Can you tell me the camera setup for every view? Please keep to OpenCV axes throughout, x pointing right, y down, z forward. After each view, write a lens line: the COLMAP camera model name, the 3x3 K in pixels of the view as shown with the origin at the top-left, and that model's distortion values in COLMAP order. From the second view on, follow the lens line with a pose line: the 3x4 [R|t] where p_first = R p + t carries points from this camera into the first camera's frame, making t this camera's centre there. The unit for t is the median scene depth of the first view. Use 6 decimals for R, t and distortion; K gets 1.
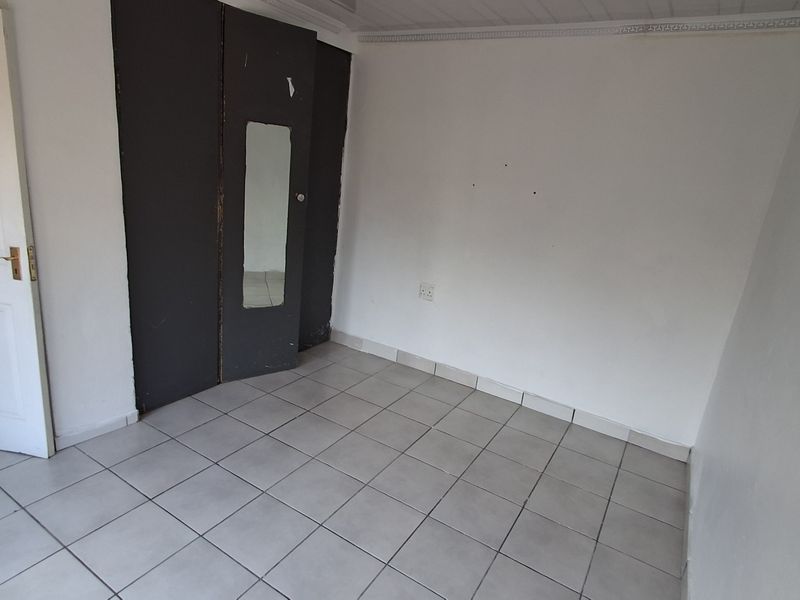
lens RADIAL K [[484.1, 0, 399.2], [0, 484.1, 299.1], [0, 0, 1]] dist [0.000511, 0.000222]
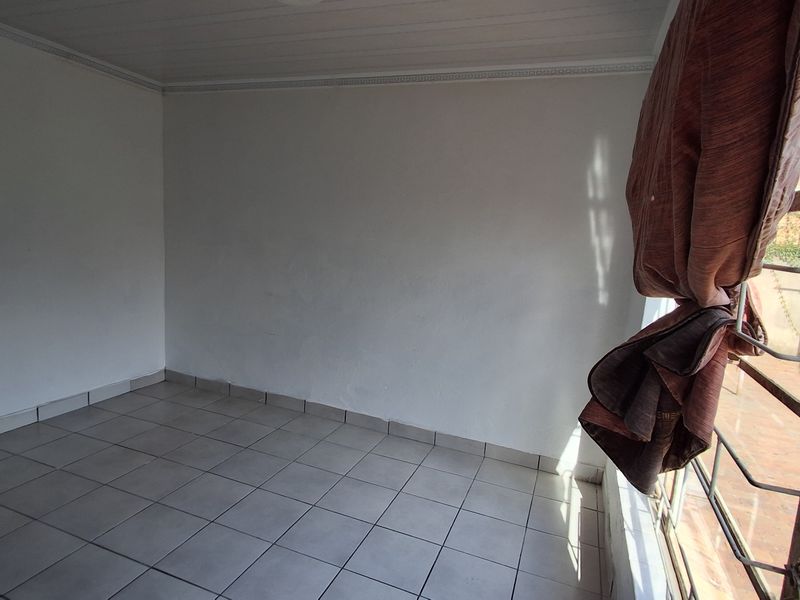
lens RADIAL K [[484.1, 0, 399.2], [0, 484.1, 301.6], [0, 0, 1]] dist [0.000511, 0.000222]
pose [[-0.175357, -0.263253, 0.948656, -0.840175], [0.185668, 0.937453, 0.294464, -0.175900], [-0.966839, 0.227772, -0.115511, 0.448683]]
